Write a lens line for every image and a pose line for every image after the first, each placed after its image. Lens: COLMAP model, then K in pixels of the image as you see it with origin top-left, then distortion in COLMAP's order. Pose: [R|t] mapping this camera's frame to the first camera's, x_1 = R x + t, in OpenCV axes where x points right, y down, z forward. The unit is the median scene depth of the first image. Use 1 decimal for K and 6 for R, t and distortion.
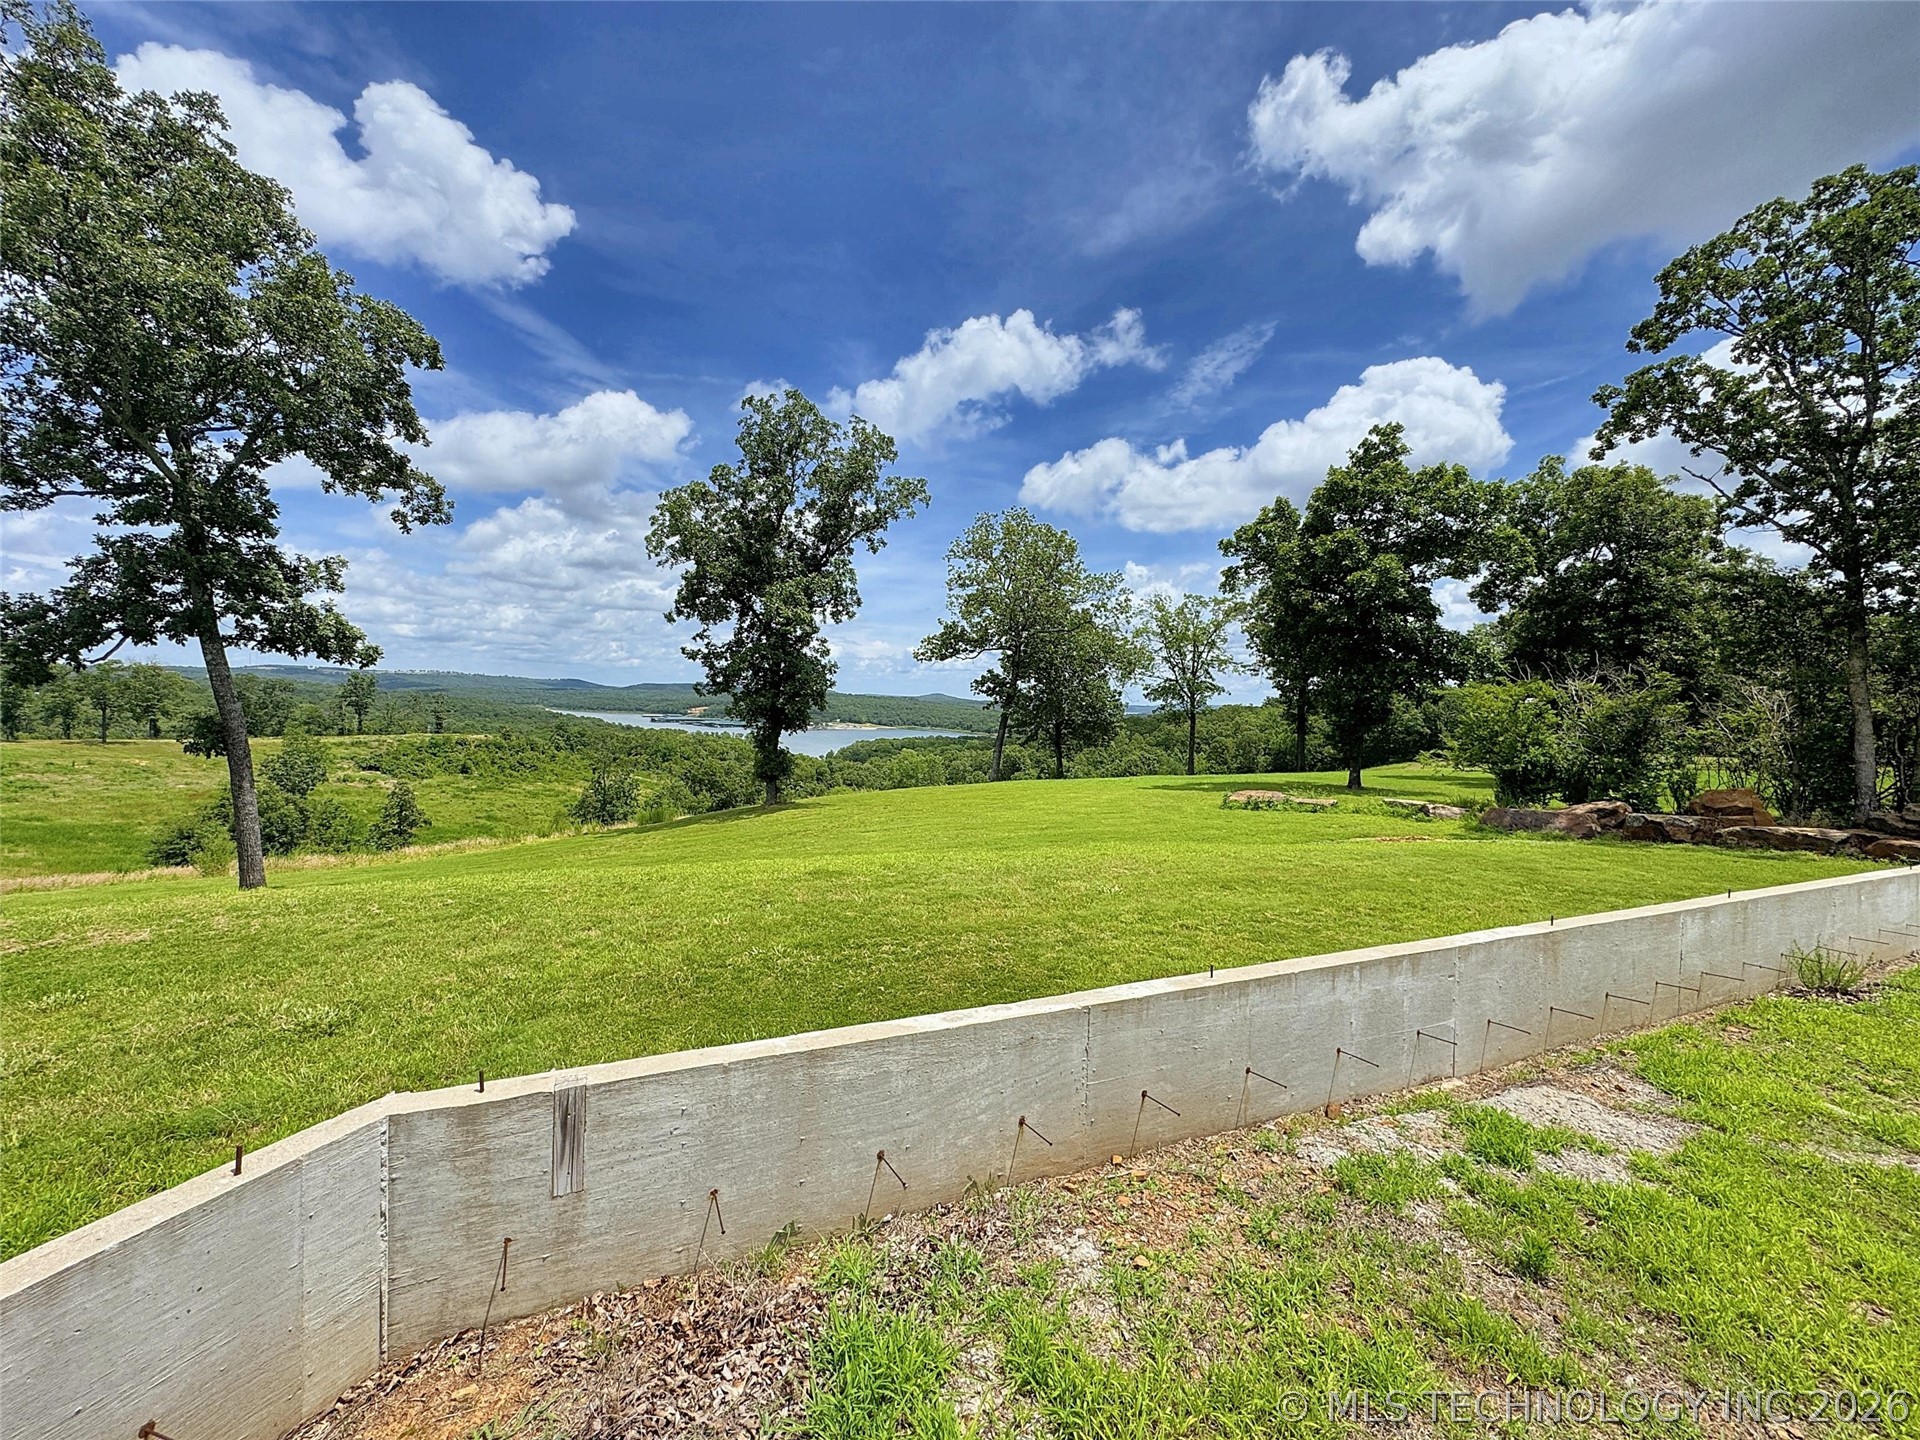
lens RADIAL K [[762.1, 0, 961.8], [0, 762.1, 720.0], [0, 0, 1]] dist [-0.001955, 0.000425]
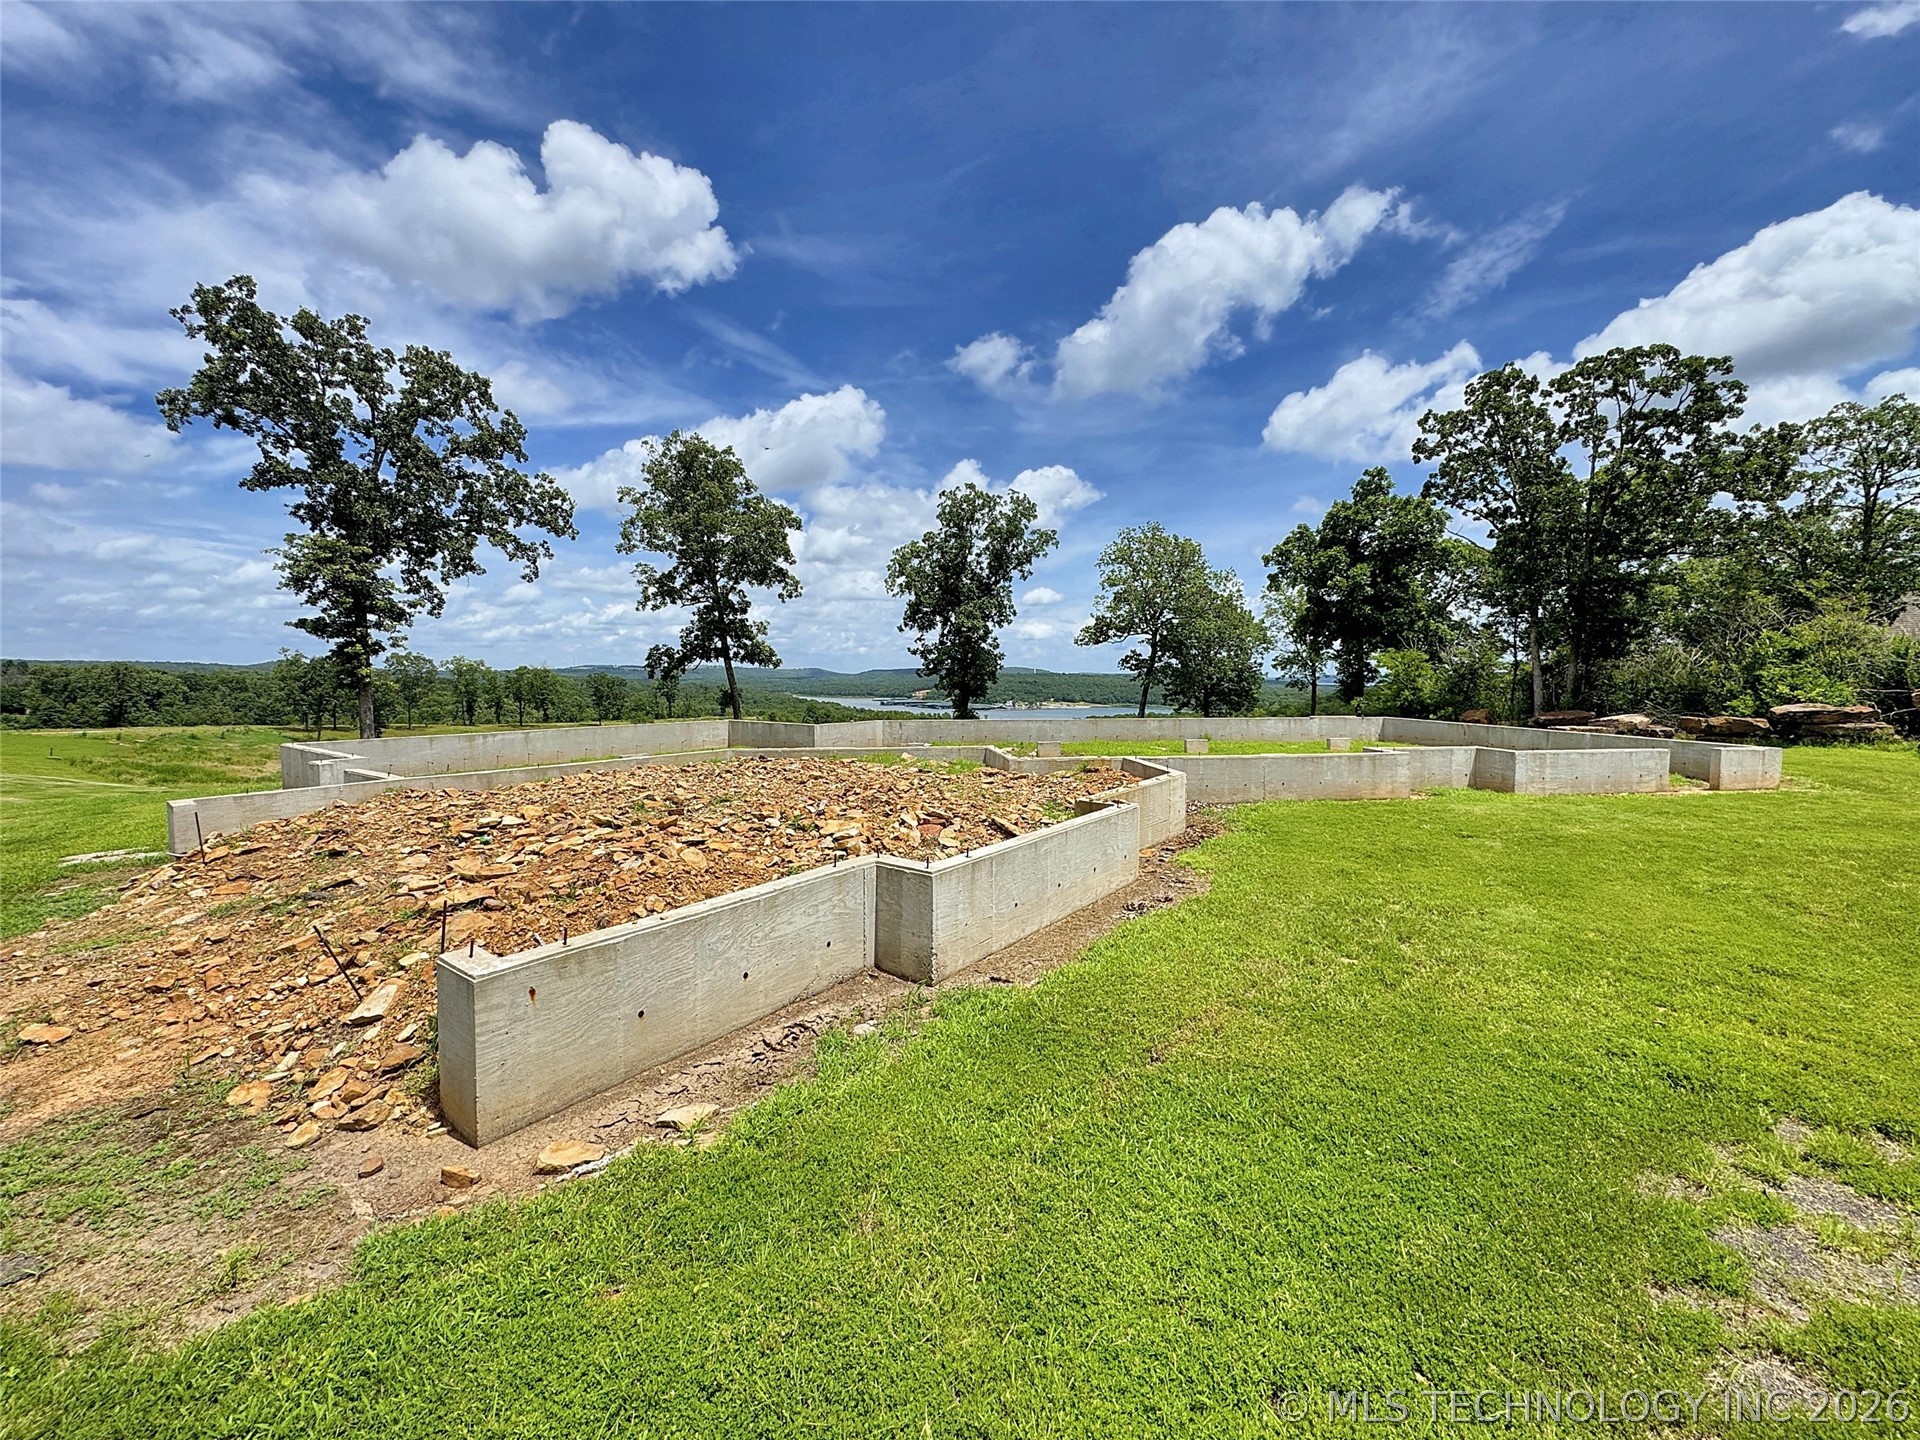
lens RADIAL K [[762.1, 0, 951.4], [0, 762.1, 714.6], [0, 0, 1]] dist [-0.001955, 0.000425]
pose [[0.956826, -0.018819, -0.290051, 0.183151], [0.024681, 0.999558, 0.016562, 0.022366], [0.289611, -0.023006, 0.956868, -0.515610]]
